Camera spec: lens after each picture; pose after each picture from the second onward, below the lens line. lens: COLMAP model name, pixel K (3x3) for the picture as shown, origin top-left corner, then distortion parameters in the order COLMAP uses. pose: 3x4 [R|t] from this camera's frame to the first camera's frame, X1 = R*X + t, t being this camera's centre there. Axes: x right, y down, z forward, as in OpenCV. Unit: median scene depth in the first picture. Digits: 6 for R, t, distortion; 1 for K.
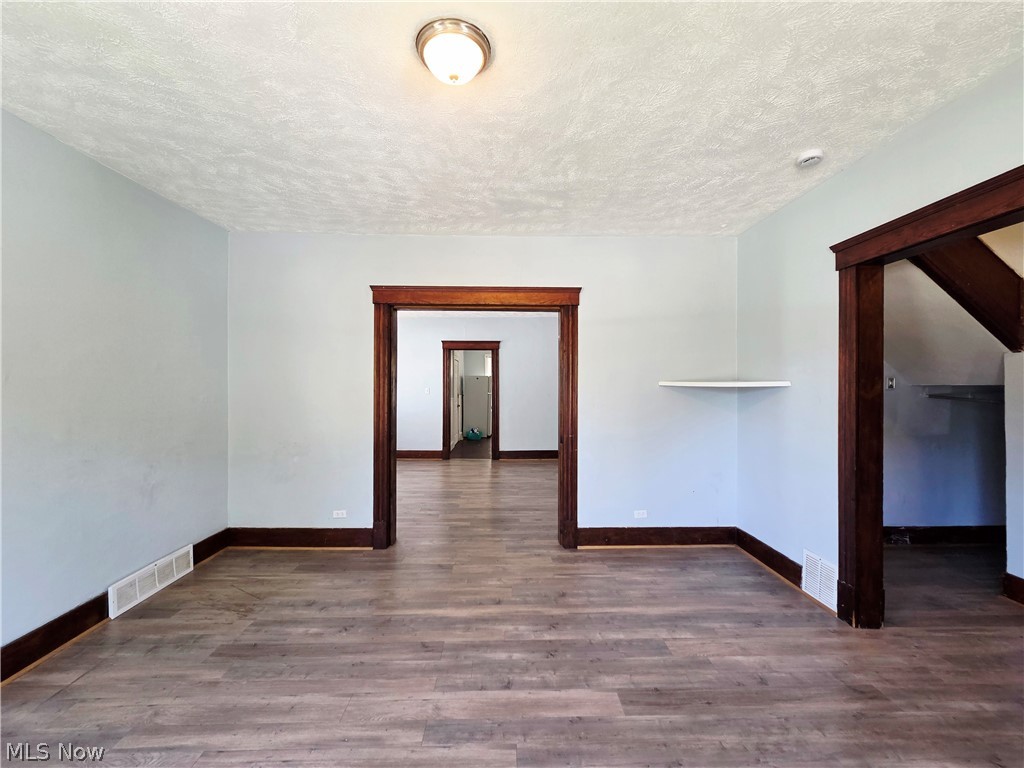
lens RADIAL K [[416.7, 0, 510.1], [0, 416.7, 382.3], [0, 0, 1]] dist [0.002143, 0.000629]
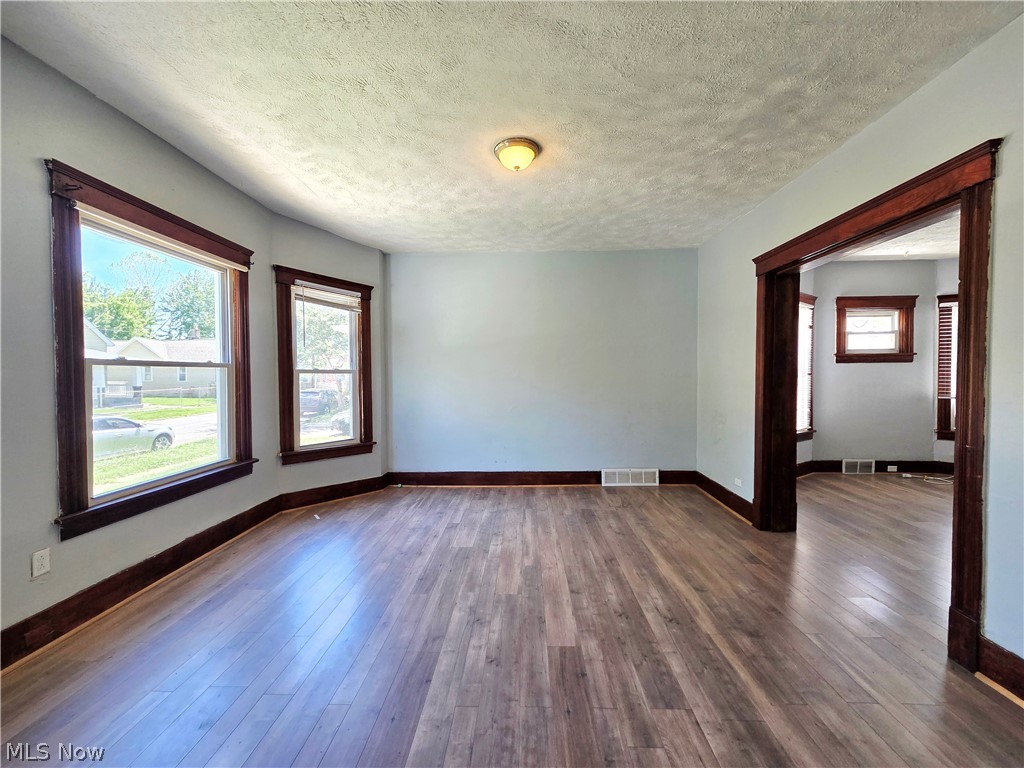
lens RADIAL K [[416.7, 0, 514.0], [0, 416.7, 381.4], [0, 0, 1]] dist [0.002143, 0.000629]
pose [[-0.045873, 0.013982, -0.998849, 1.050067], [0.006327, 0.999886, 0.013706, 0.059587], [0.998927, -0.005691, -0.045956, 0.735396]]
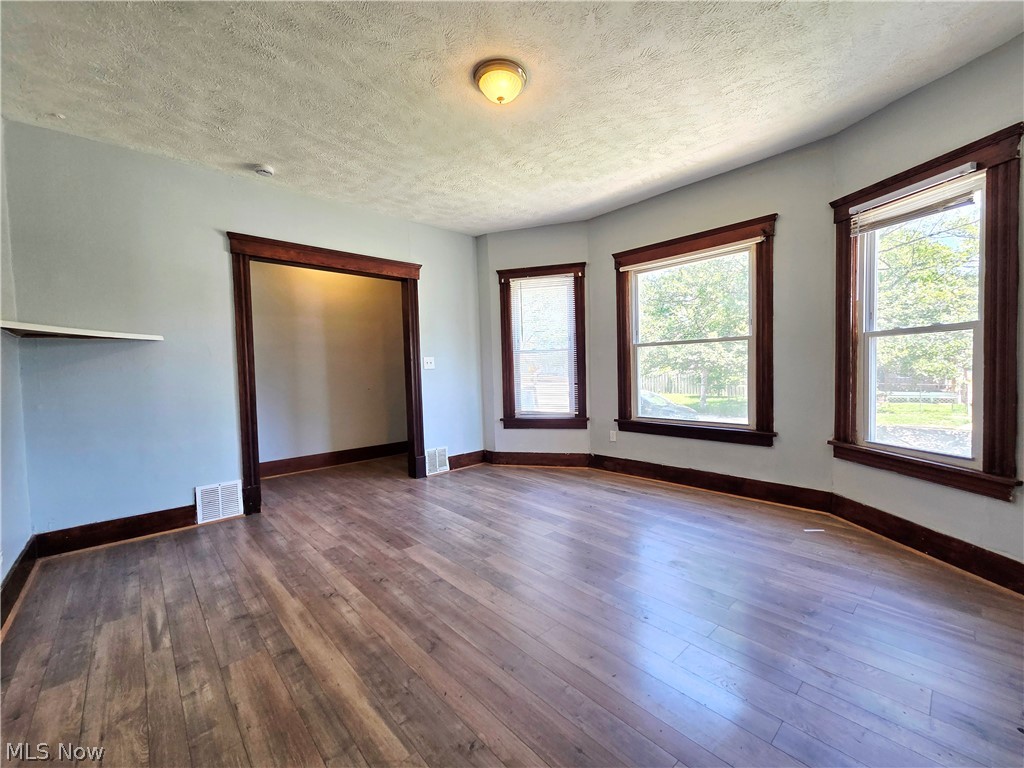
lens RADIAL K [[416.7, 0, 518.0], [0, 416.7, 383.3], [0, 0, 1]] dist [0.002143, 0.000629]
pose [[-0.671415, -0.012783, 0.740971, -0.844877], [0.016267, 0.999356, 0.031980, 0.119840], [-0.740903, 0.033526, -0.670775, 1.336460]]
